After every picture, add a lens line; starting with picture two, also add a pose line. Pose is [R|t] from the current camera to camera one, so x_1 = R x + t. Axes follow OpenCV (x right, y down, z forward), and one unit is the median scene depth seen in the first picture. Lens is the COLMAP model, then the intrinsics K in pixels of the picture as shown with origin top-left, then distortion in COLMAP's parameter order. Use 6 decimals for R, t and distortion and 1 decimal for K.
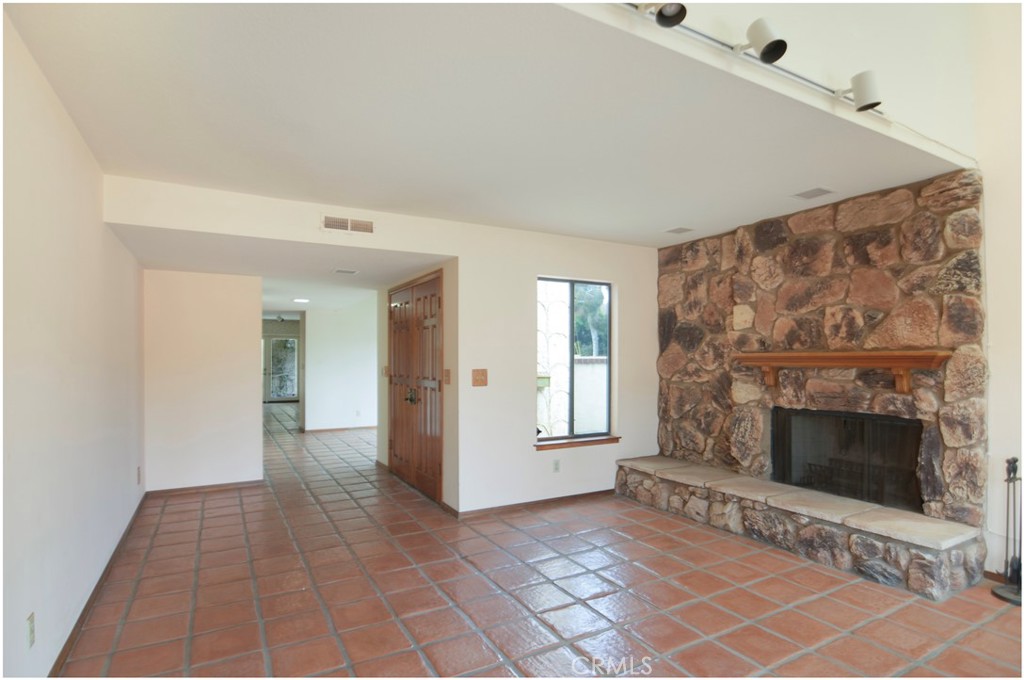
lens RADIAL K [[527.7, 0, 512.0], [0, 527.7, 340.0], [0, 0, 1]] dist [0.000190, -0.012007]
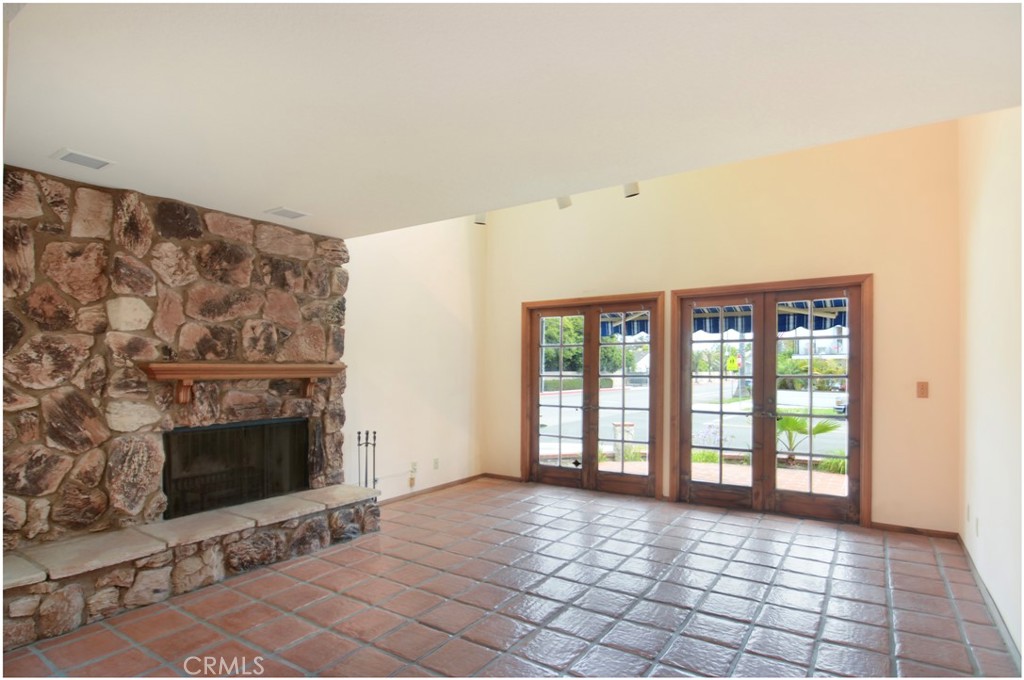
lens RADIAL K [[547.8, 0, 512.0], [0, 547.8, 365.6], [0, 0, 1]] dist [-0.001135, -0.000668]
pose [[-0.453462, 0.005263, 0.891260, -0.553064], [-0.031561, 0.999261, -0.021959, 0.032382], [-0.890716, -0.038087, -0.452961, 0.989931]]
